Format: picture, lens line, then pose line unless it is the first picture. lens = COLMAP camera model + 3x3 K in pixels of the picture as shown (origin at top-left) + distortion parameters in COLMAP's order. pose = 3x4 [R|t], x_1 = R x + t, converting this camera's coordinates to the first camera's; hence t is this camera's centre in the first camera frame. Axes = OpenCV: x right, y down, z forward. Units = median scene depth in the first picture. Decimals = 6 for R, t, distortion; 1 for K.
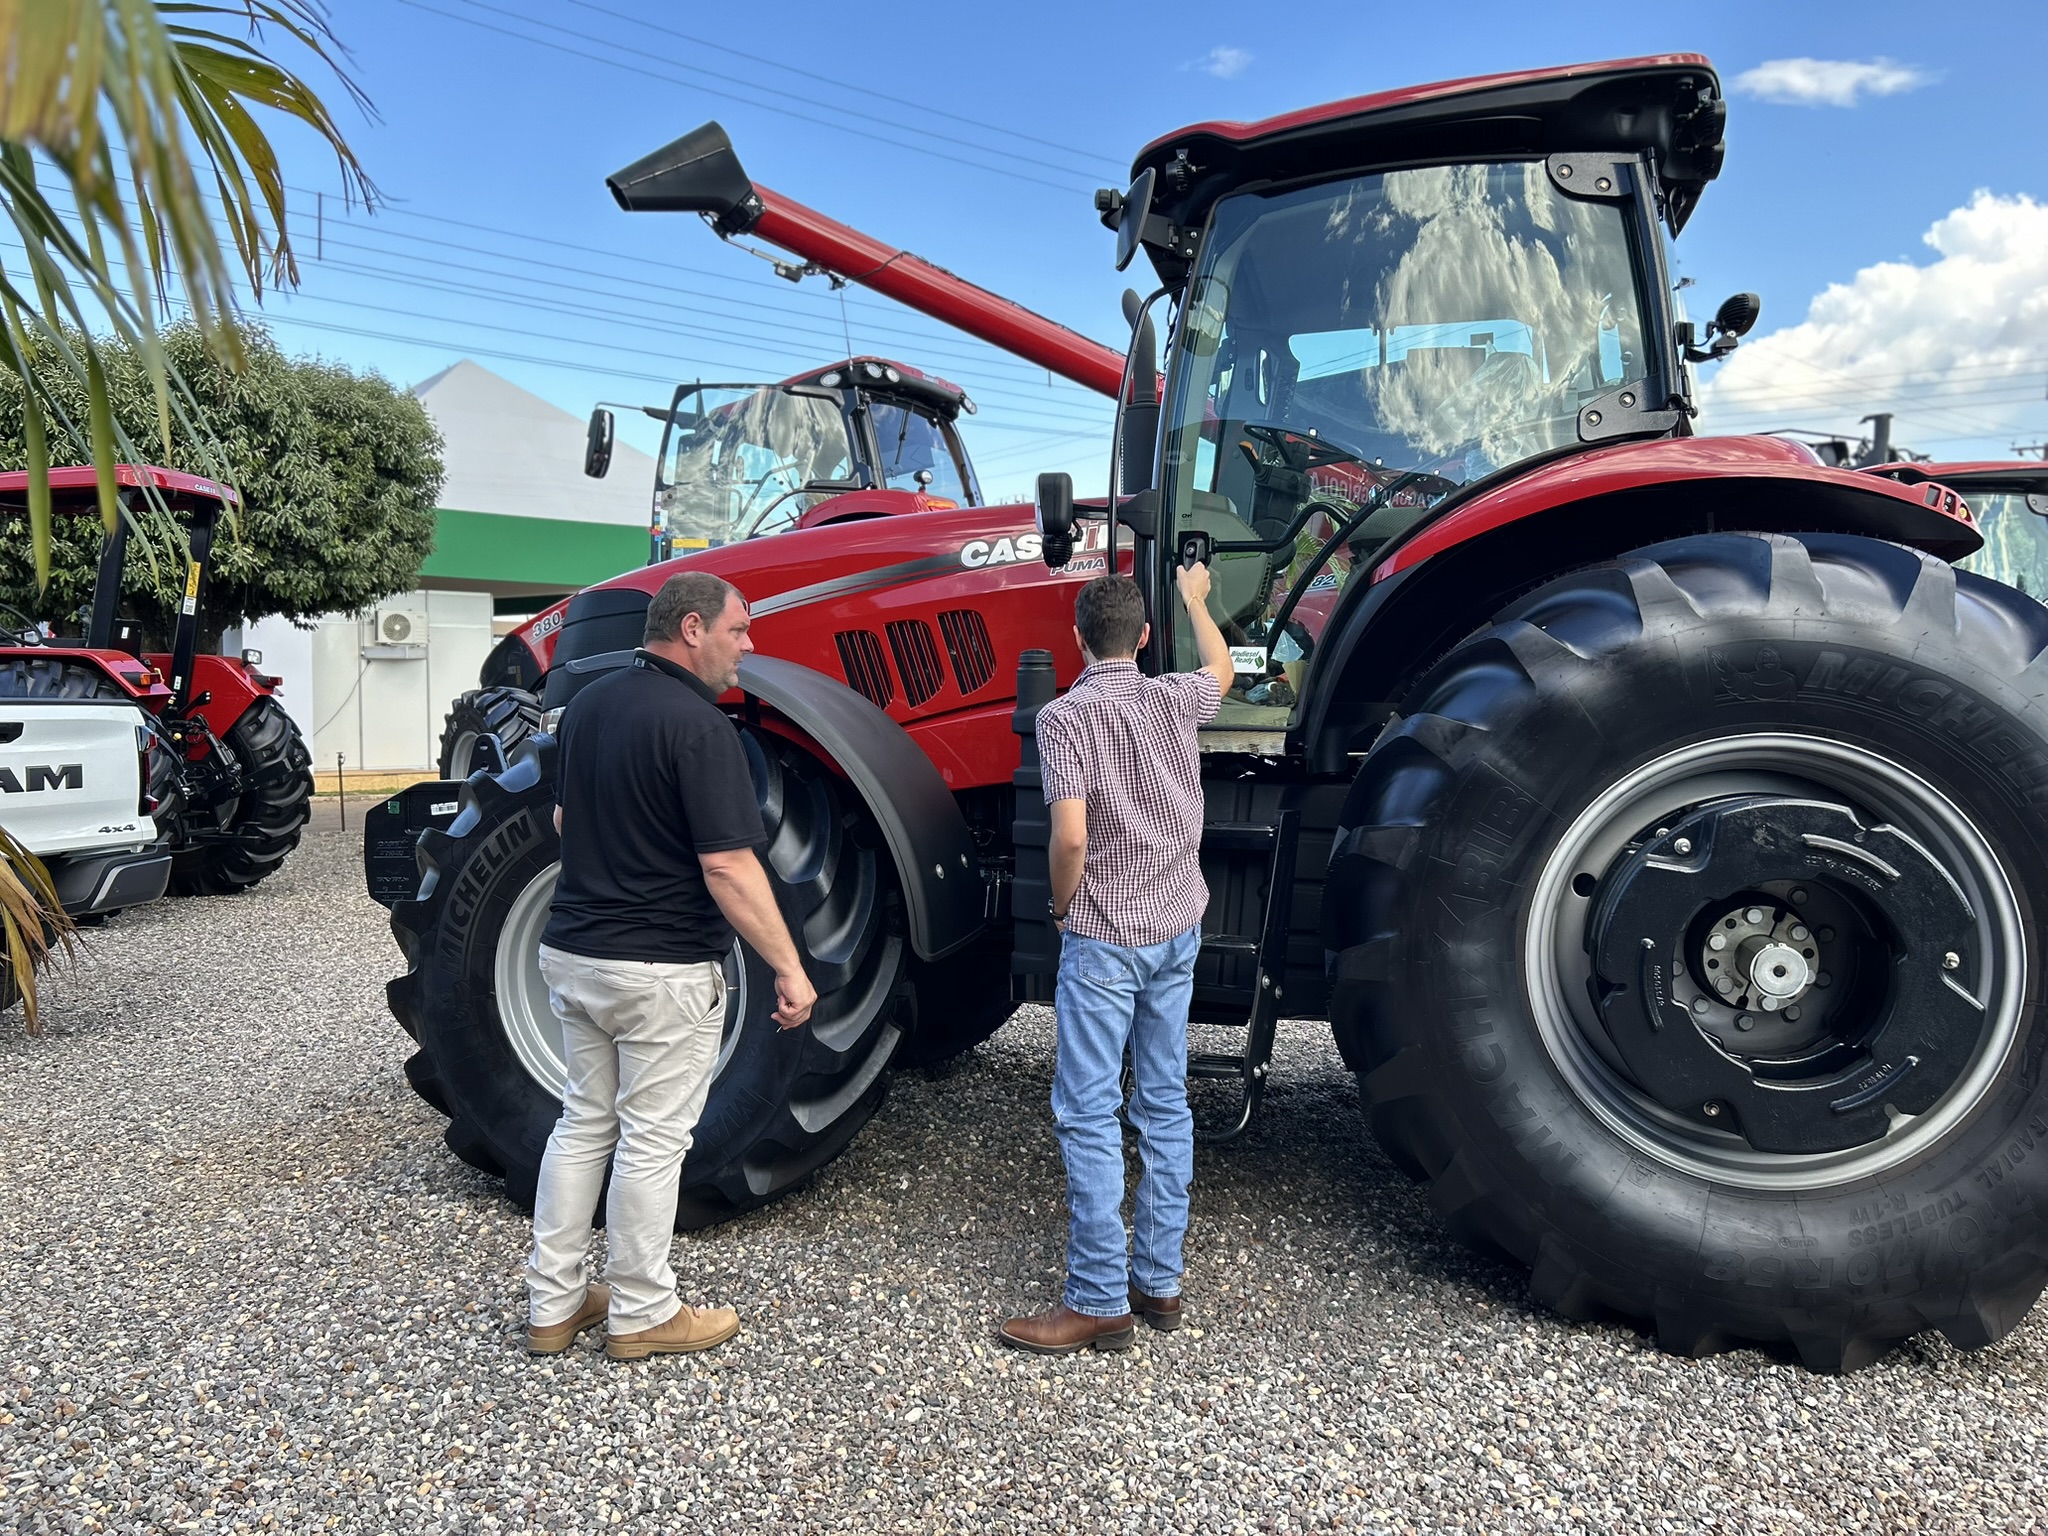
lens RADIAL K [[1533.7, 0, 1022.4], [0, 1533.7, 760.7], [0, 0, 1]] dist [0.021870, -0.020724]
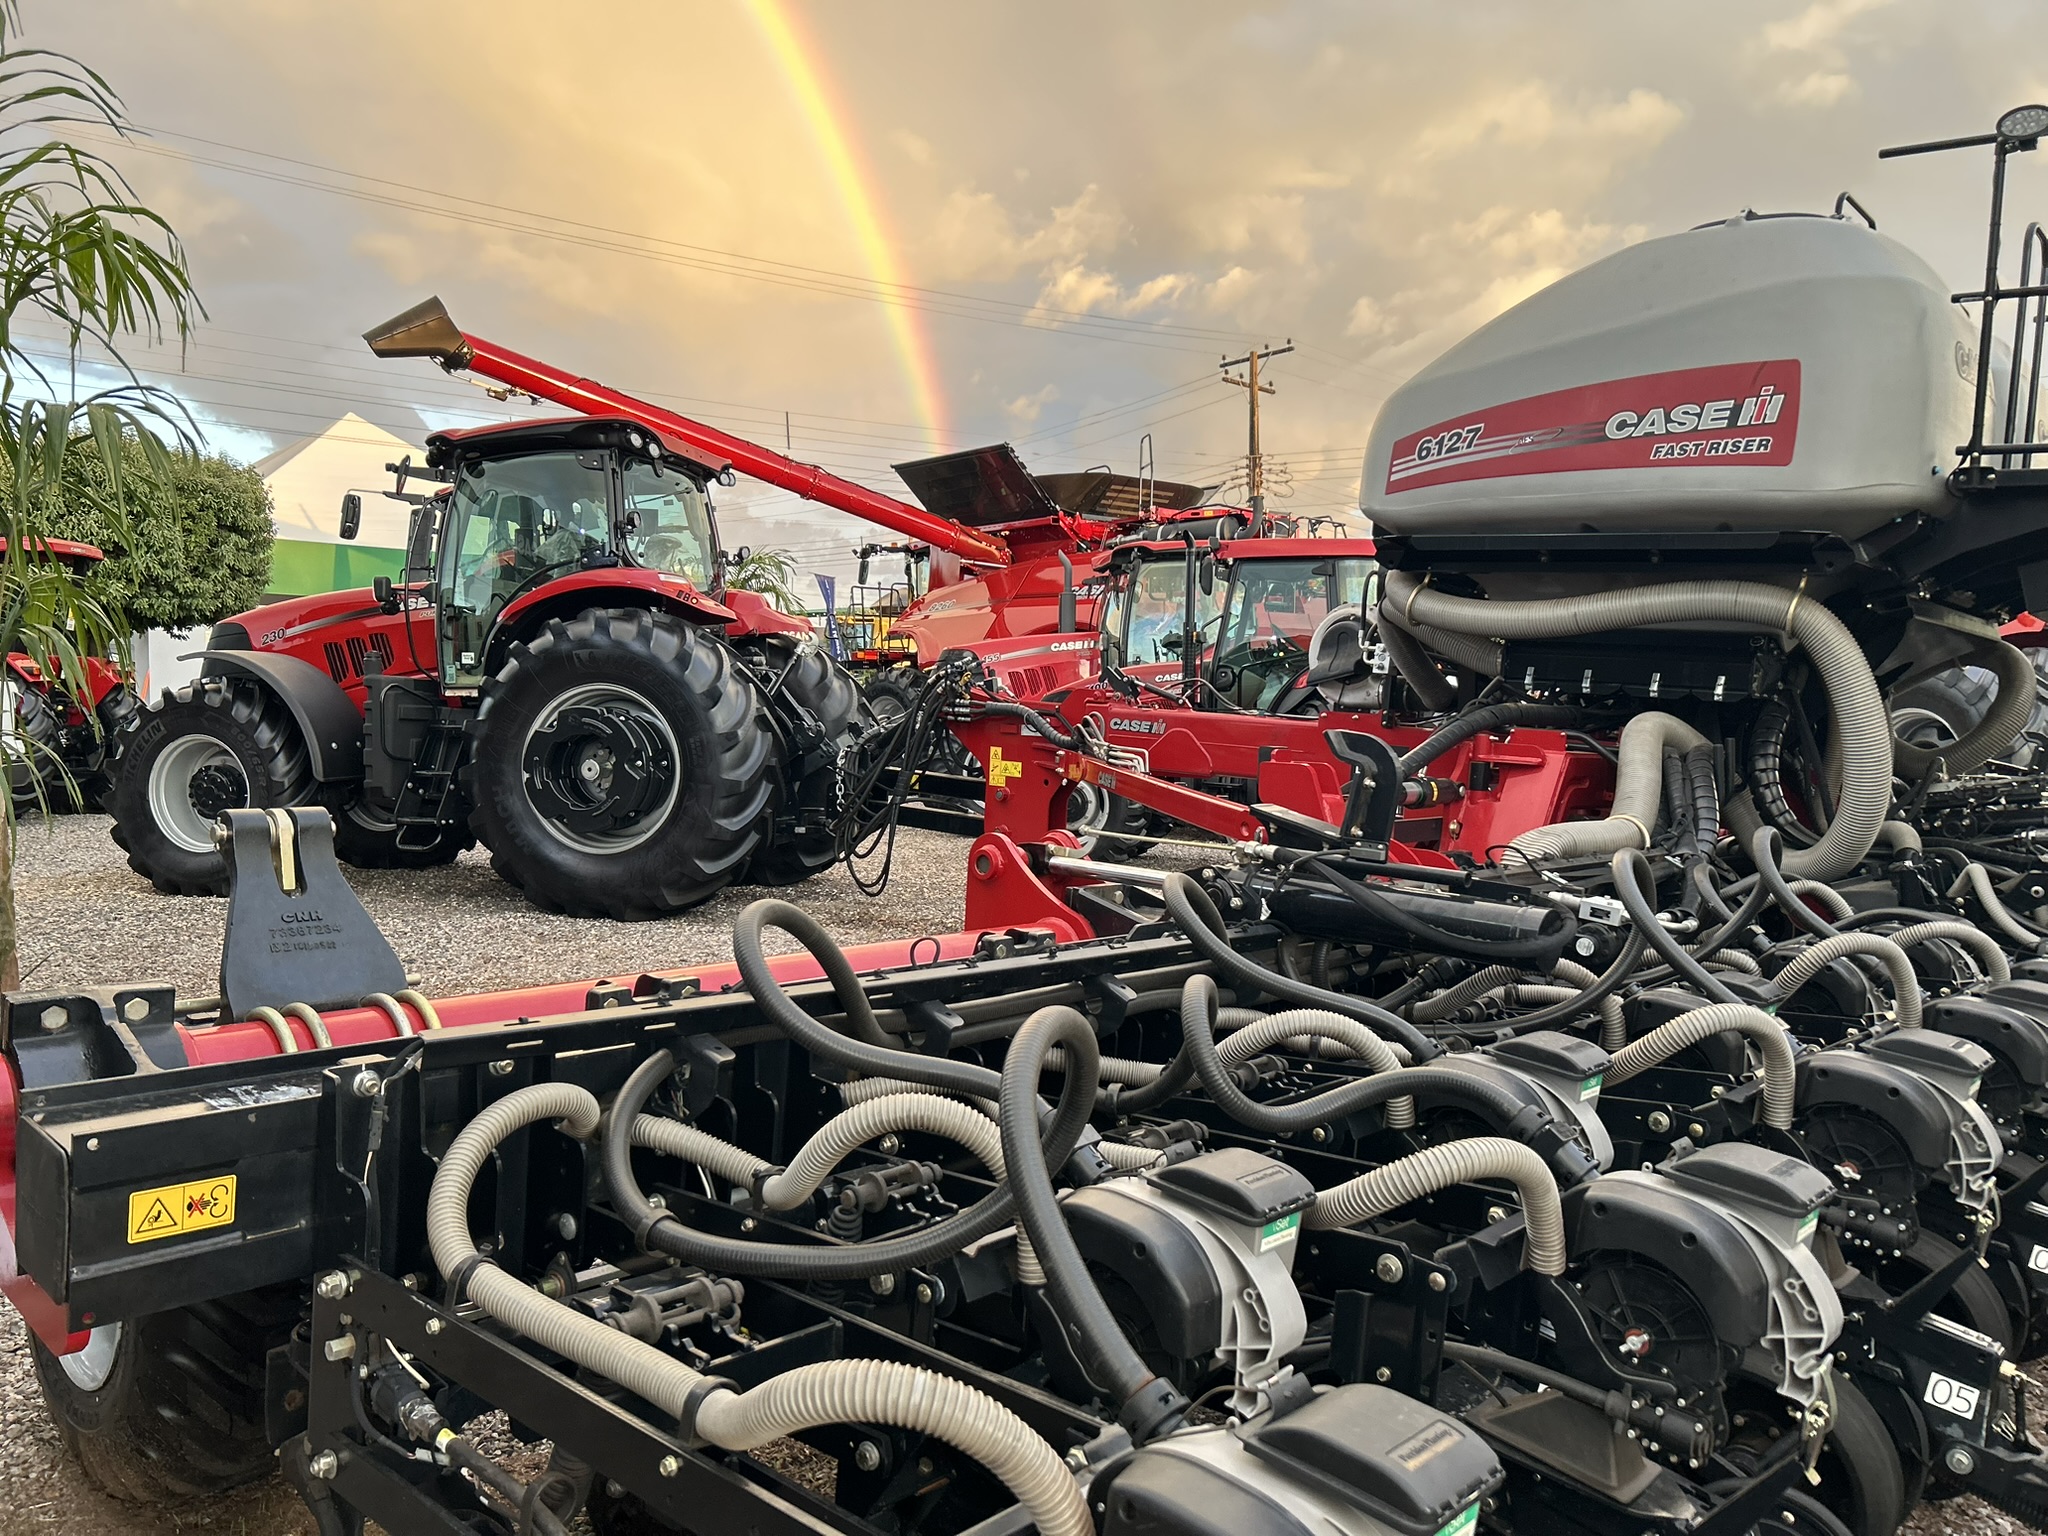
lens RADIAL K [[1533.7, 0, 1025.0], [0, 1533.7, 772.0], [0, 0, 1]] dist [0.021870, -0.020724]
pose [[0.999881, 0.001023, 0.015362, 0.327767], [-0.001044, 0.999999, 0.001376, 0.036914], [-0.015361, -0.001392, 0.999881, -0.467240]]
